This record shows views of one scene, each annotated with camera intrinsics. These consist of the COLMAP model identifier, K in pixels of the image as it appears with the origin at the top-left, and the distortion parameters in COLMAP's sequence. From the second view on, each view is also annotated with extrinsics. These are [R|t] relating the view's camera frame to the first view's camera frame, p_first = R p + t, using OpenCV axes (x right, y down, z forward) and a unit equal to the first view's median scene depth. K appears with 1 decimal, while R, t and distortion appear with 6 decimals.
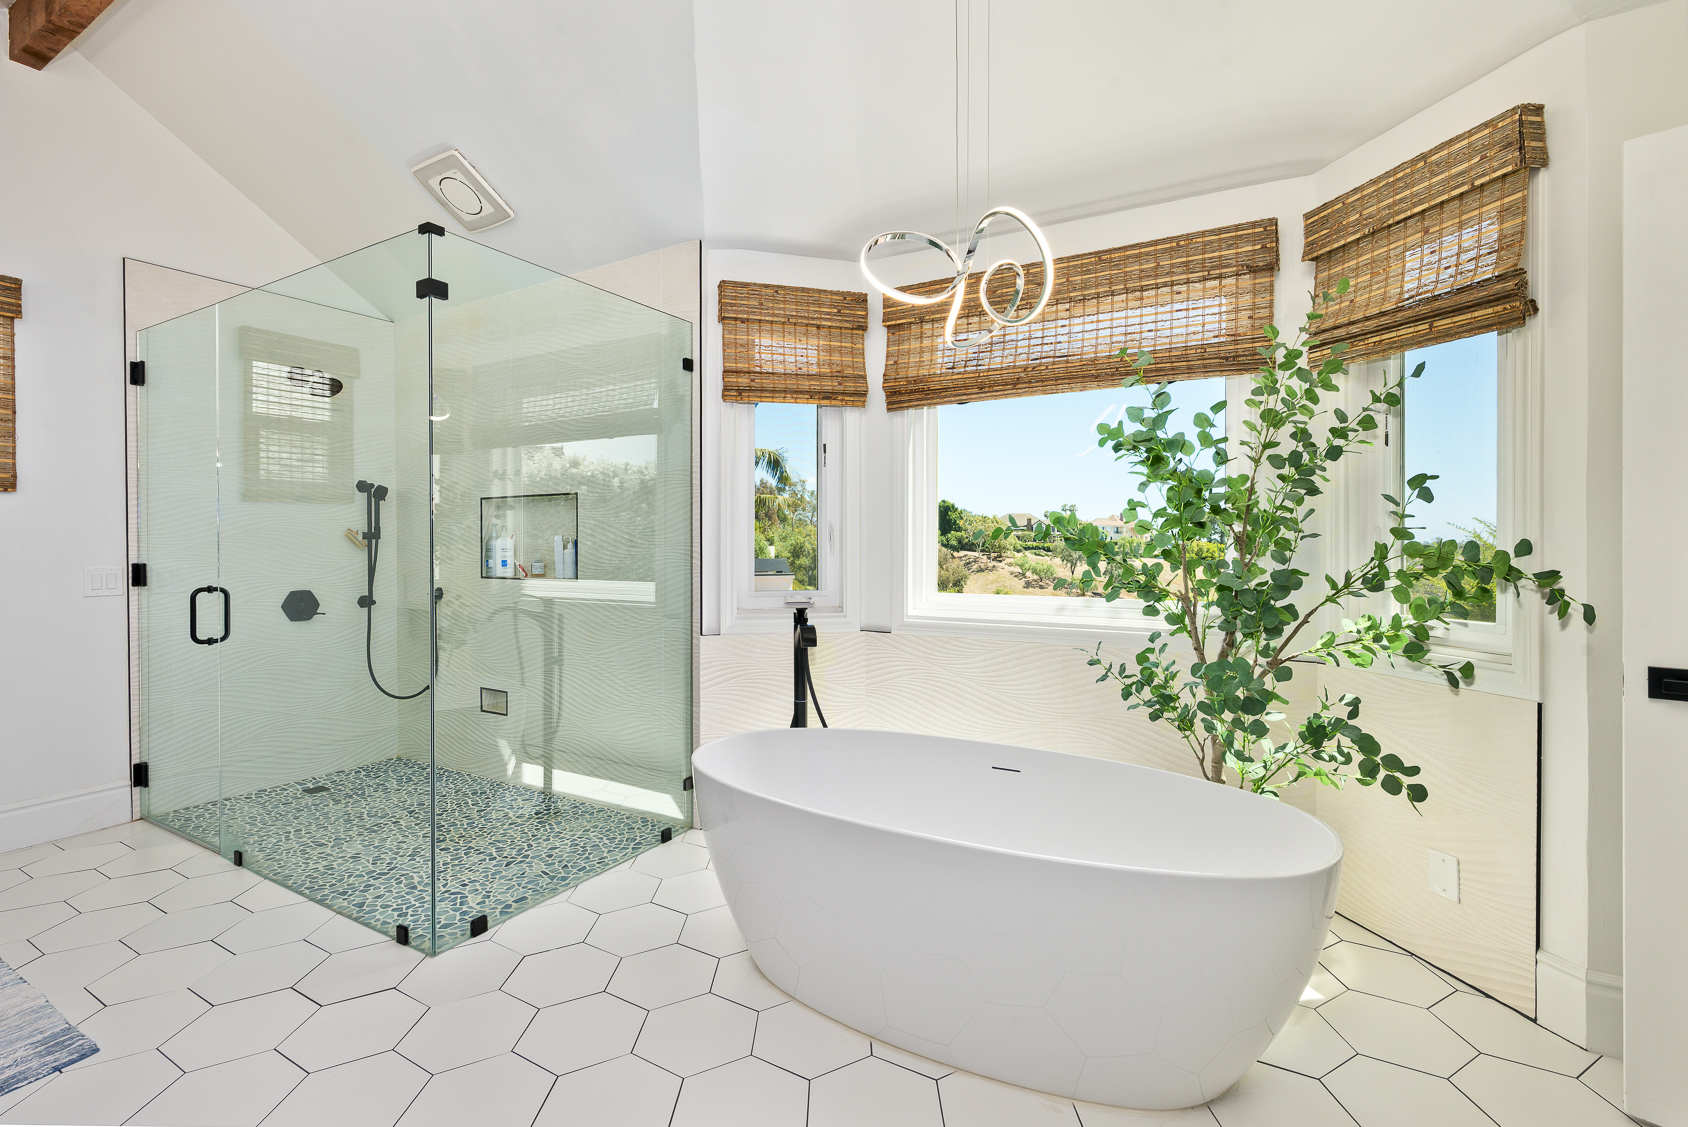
lens RADIAL K [[737.2, 0, 847.4], [0, 737.2, 558.3], [0, 0, 1]] dist [0.002602, 0.000715]
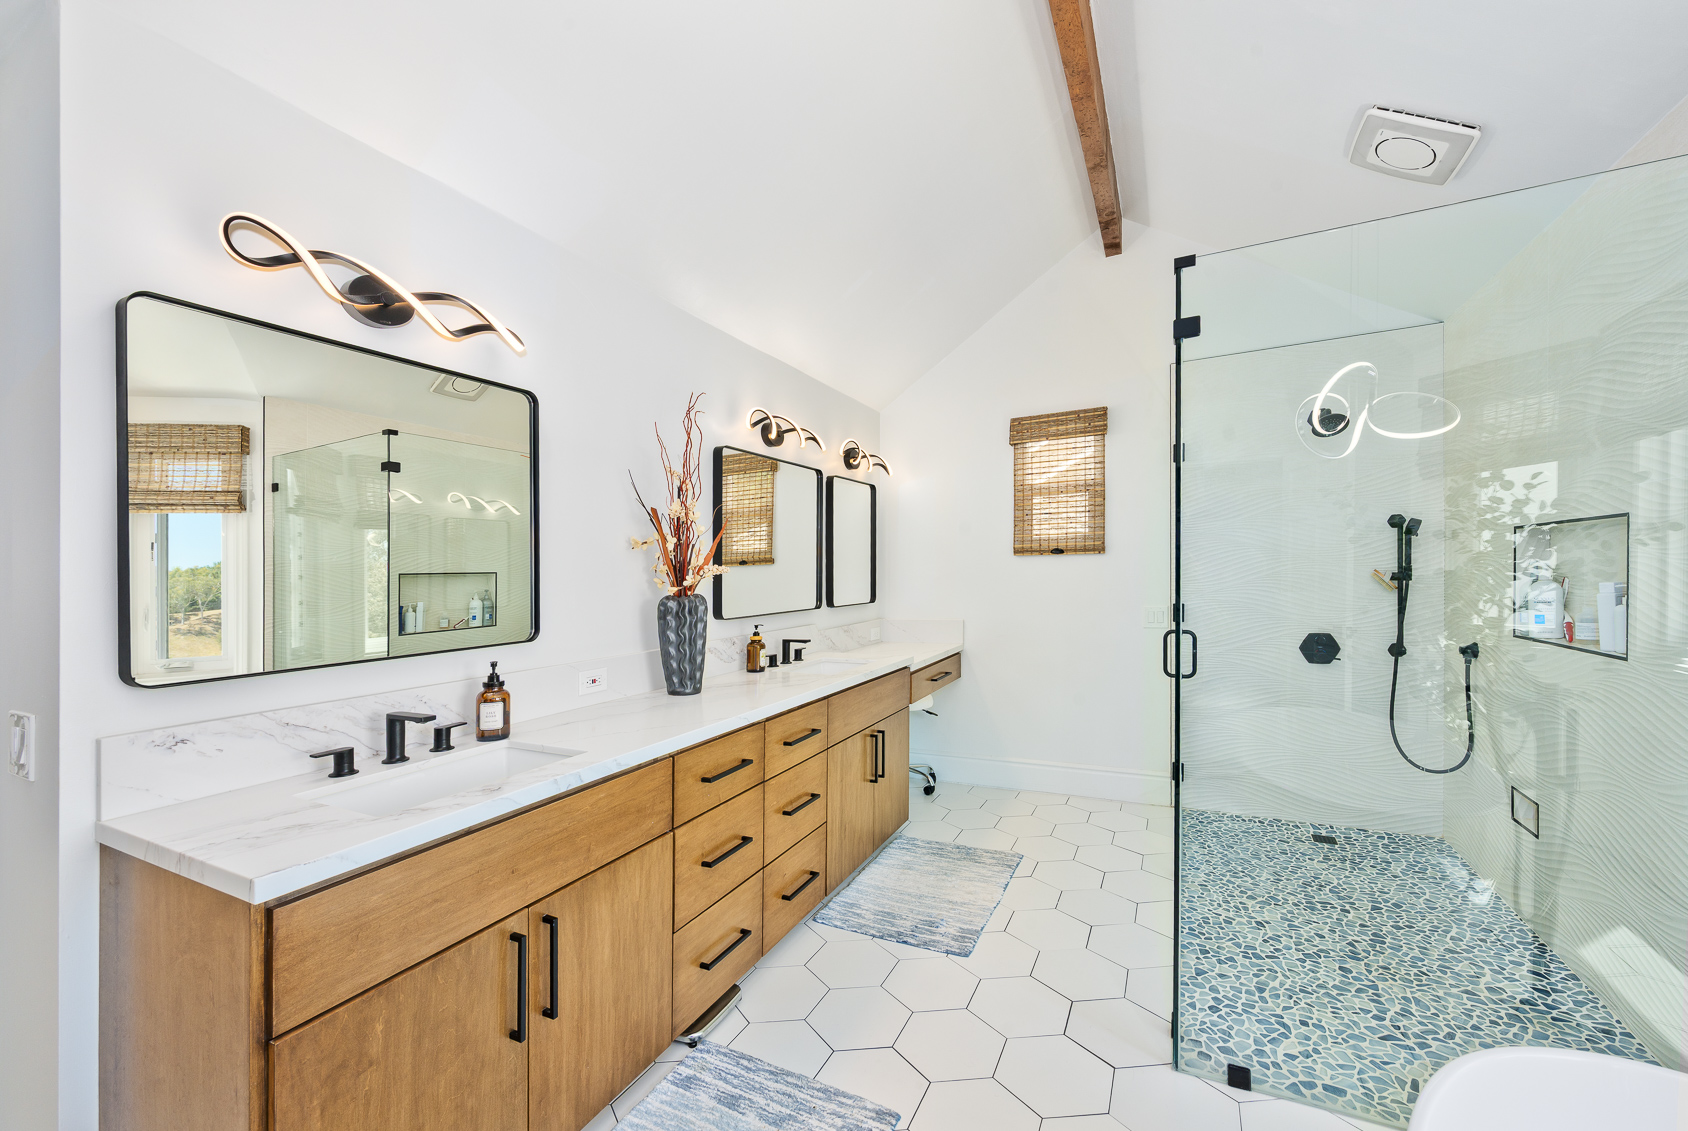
lens RADIAL K [[678.2, 0, 835.1], [0, 678.2, 570.5], [0, 0, 1]] dist [-0.008568, 0.000503]
pose [[0.054571, -0.009551, -0.998464, 0.170736], [0.003194, 0.999951, -0.009391, -0.044009], [0.998505, -0.002677, 0.054599, 0.384651]]
